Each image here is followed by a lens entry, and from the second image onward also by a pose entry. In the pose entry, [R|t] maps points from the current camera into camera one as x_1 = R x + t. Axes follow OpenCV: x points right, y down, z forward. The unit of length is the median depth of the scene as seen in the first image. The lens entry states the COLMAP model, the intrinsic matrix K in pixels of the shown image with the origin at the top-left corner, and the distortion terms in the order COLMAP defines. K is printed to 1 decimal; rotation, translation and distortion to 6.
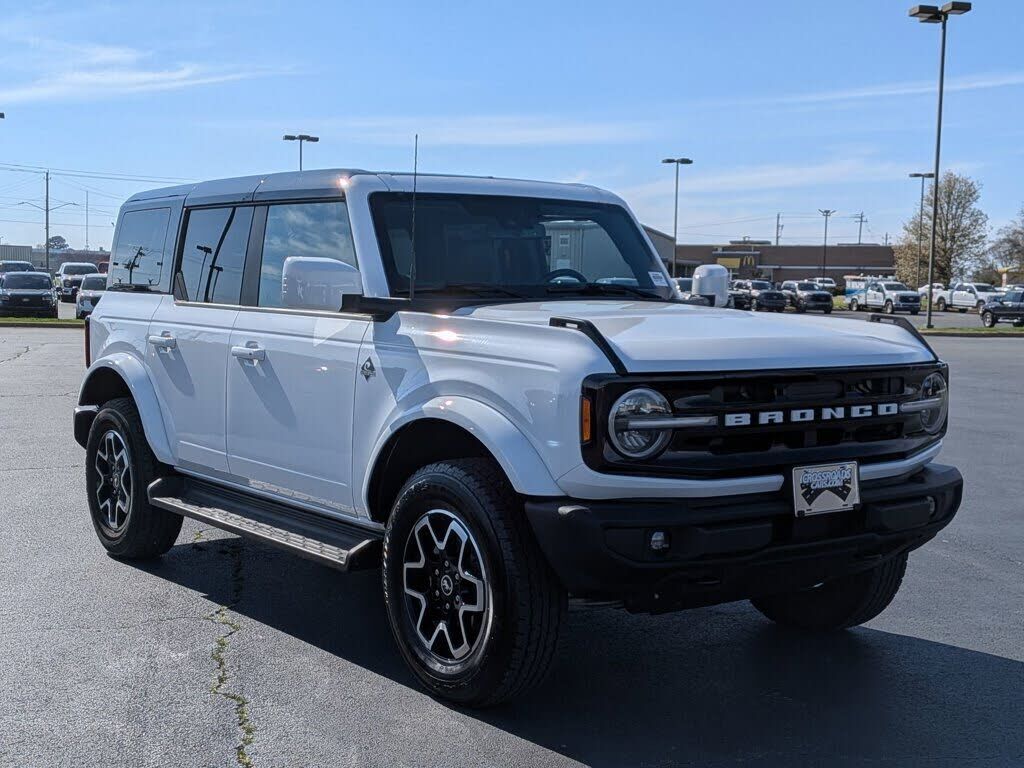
lens RADIAL K [[1470.2, 0, 512.0], [0, 1470.2, 384.0], [0, 0, 1]] dist [0.018106, 0.042897]
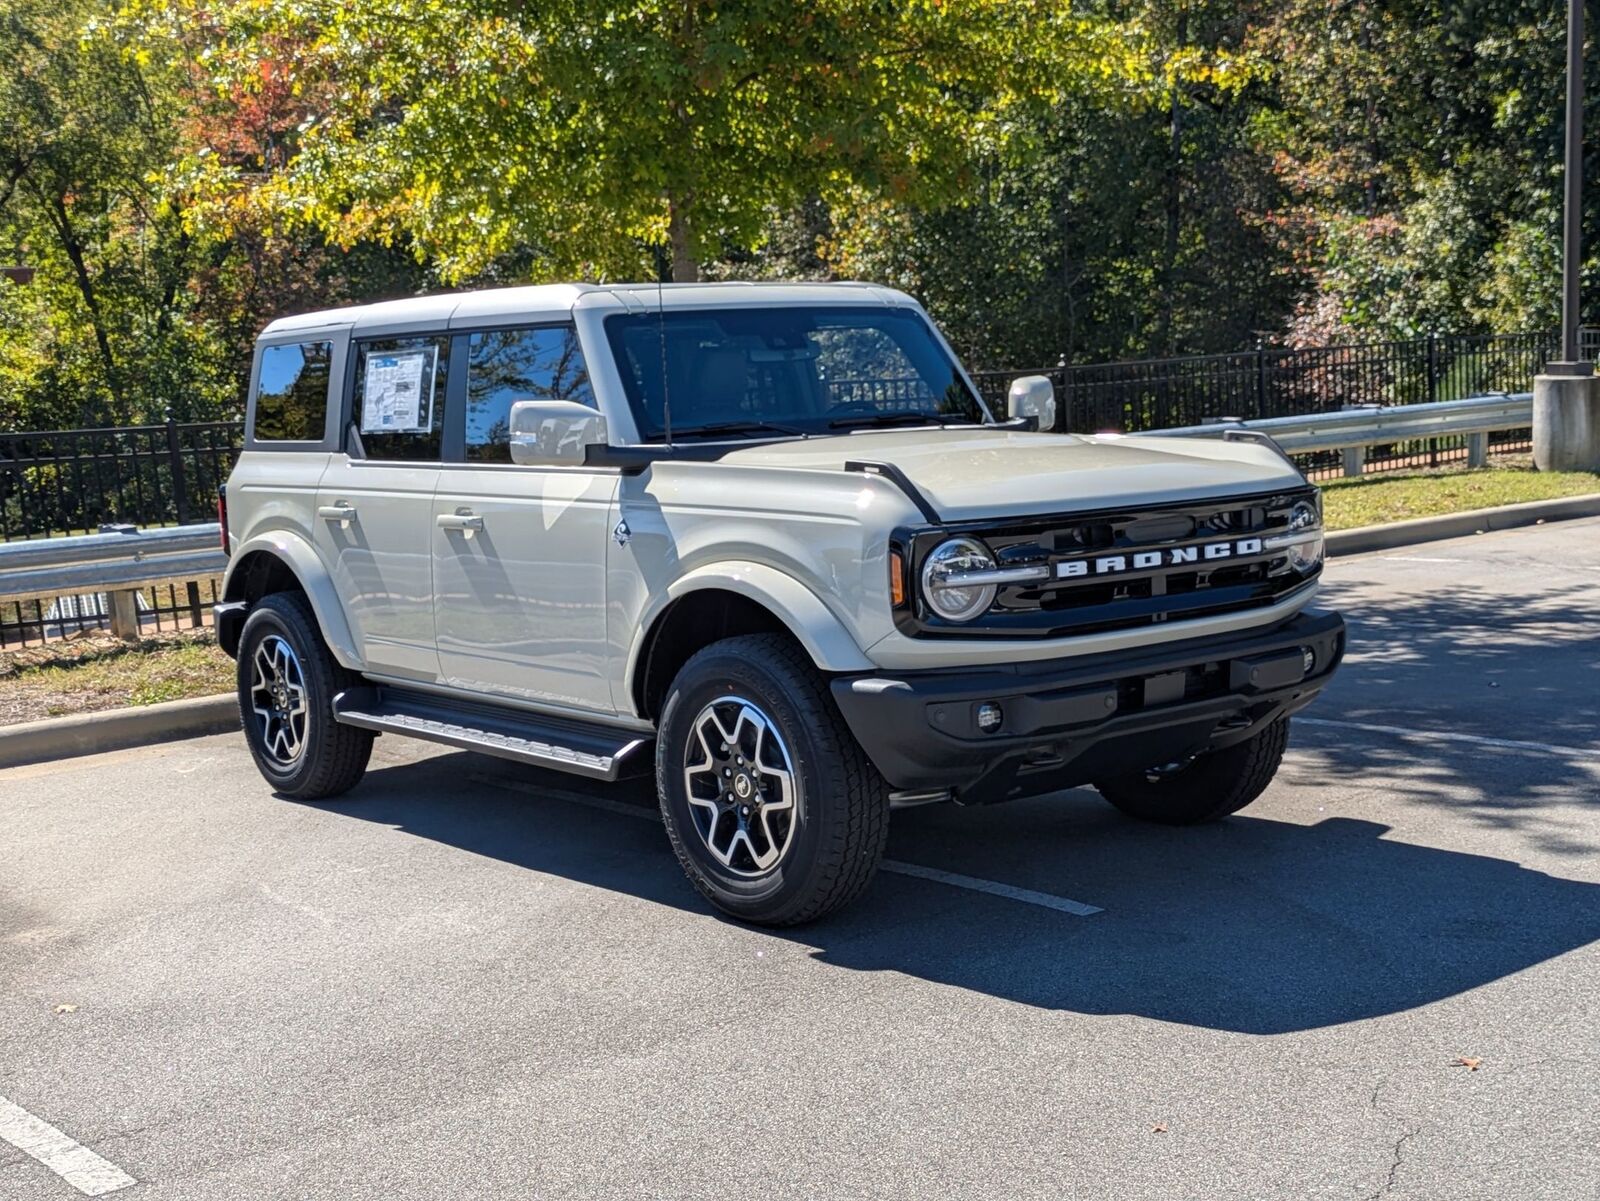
lens RADIAL K [[2204.3, 0, 847.6], [0, 2204.3, 654.8], [0, 0, 1]] dist [0.082260, 0.013540]
pose [[0.997175, -0.059505, 0.045833, -0.035486], [0.057090, 0.996998, 0.052297, -0.000576], [-0.048808, -0.049533, 0.997579, -0.255607]]
